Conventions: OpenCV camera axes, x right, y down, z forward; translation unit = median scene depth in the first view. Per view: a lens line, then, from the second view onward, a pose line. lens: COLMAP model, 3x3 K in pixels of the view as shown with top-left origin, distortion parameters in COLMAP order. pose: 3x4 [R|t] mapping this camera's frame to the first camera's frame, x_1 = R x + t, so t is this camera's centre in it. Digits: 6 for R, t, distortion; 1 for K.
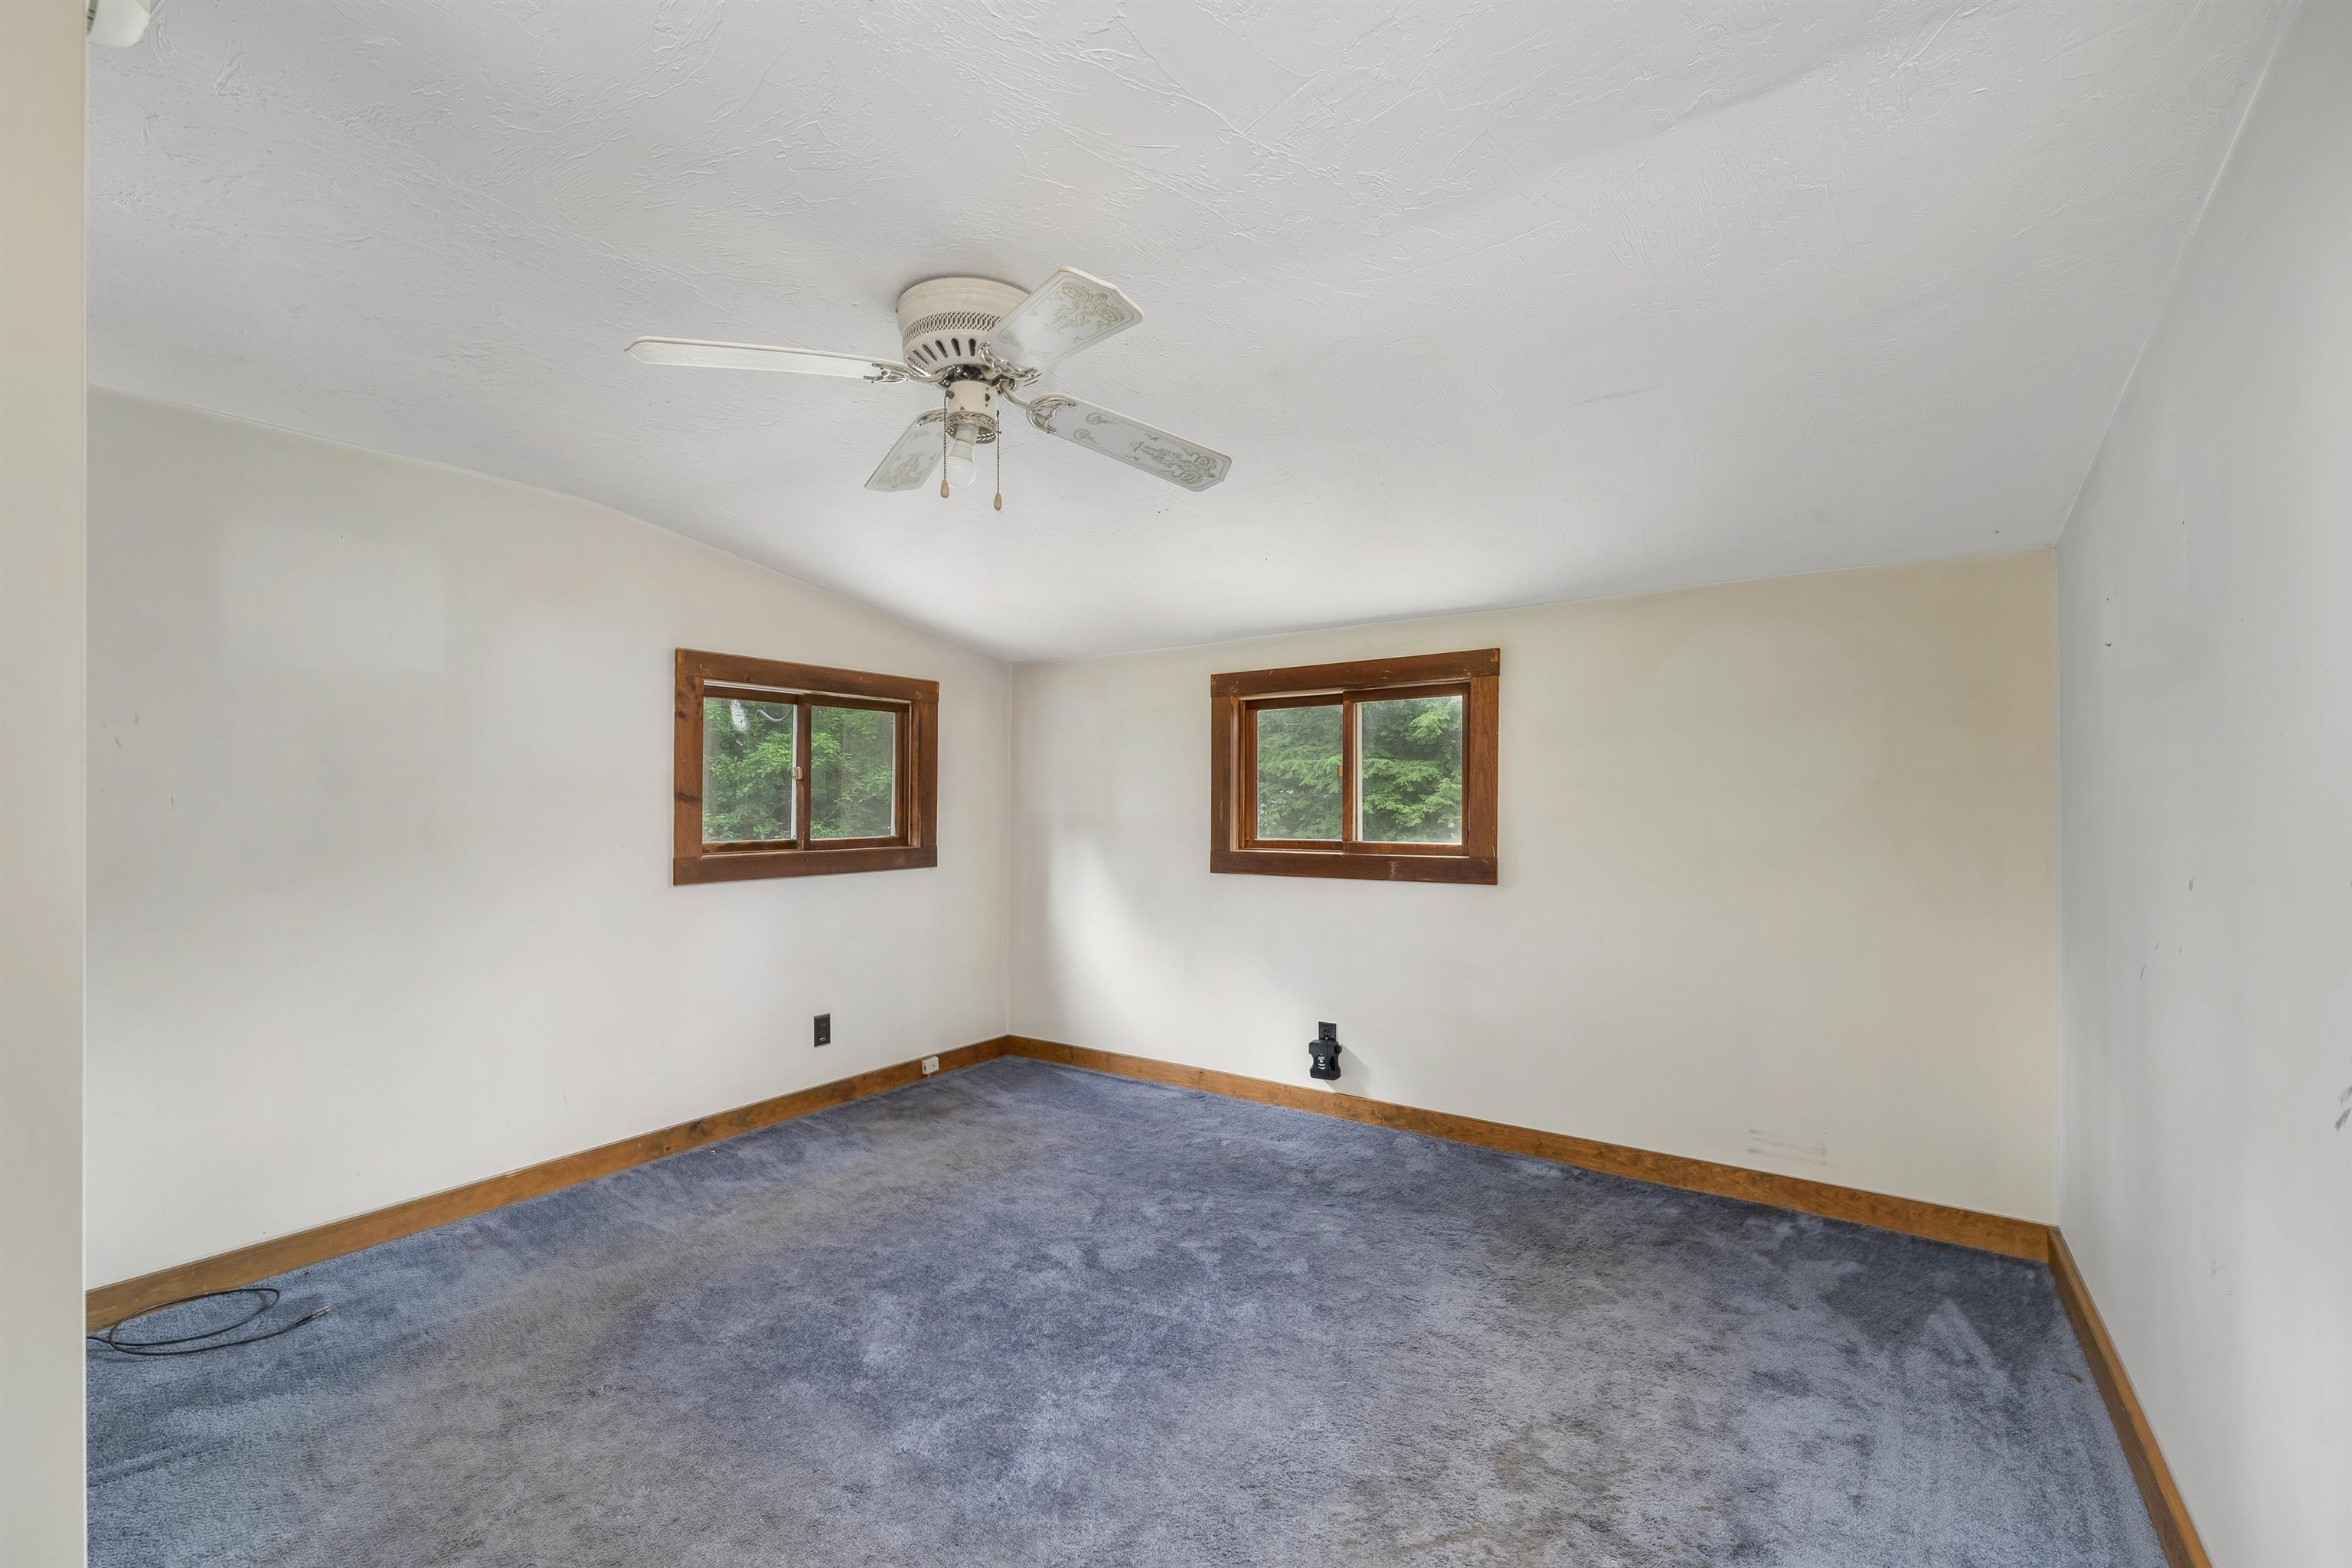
lens RADIAL K [[975.6, 0, 1185.4], [0, 975.6, 786.6], [0, 0, 1]] dist [0.000382, -0.000083]
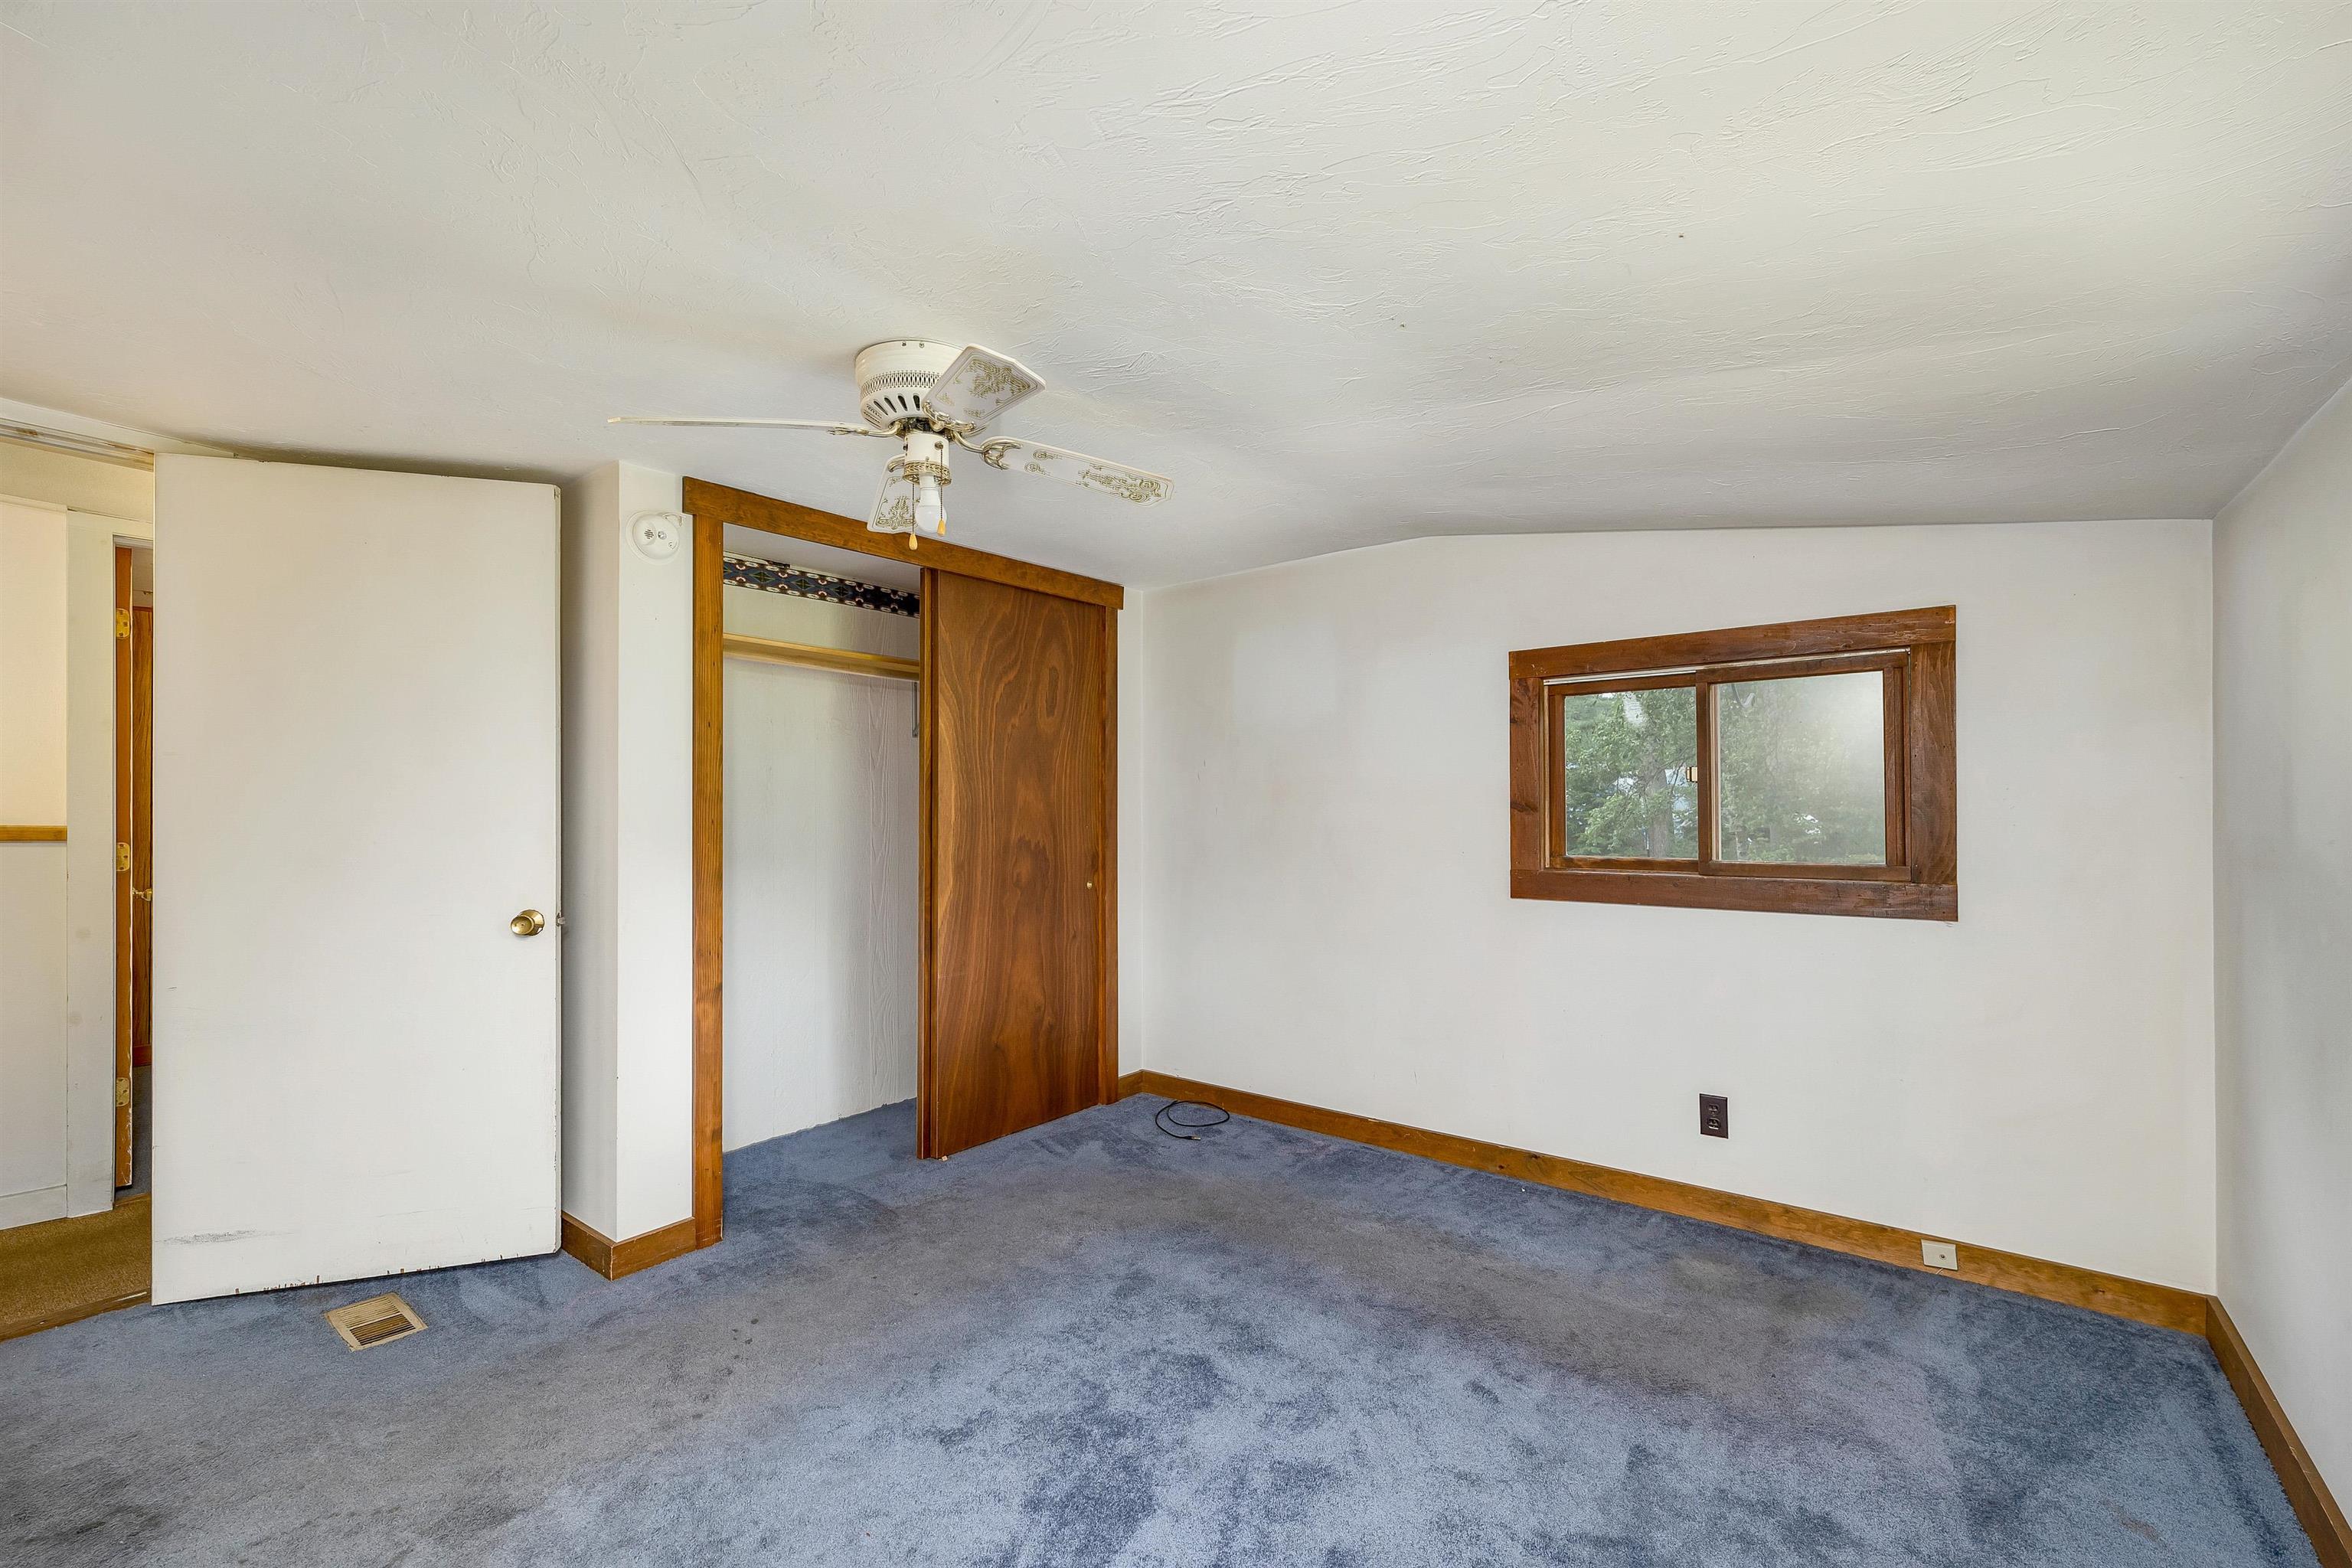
lens RADIAL K [[975.6, 0, 1185.4], [0, 975.6, 786.6], [0, 0, 1]] dist [0.000382, -0.000083]
pose [[-0.062253, -0.046052, -0.996997, 0.473598], [0.003287, 0.998920, -0.046346, 0.036962], [0.998055, -0.006162, -0.062034, 0.750318]]
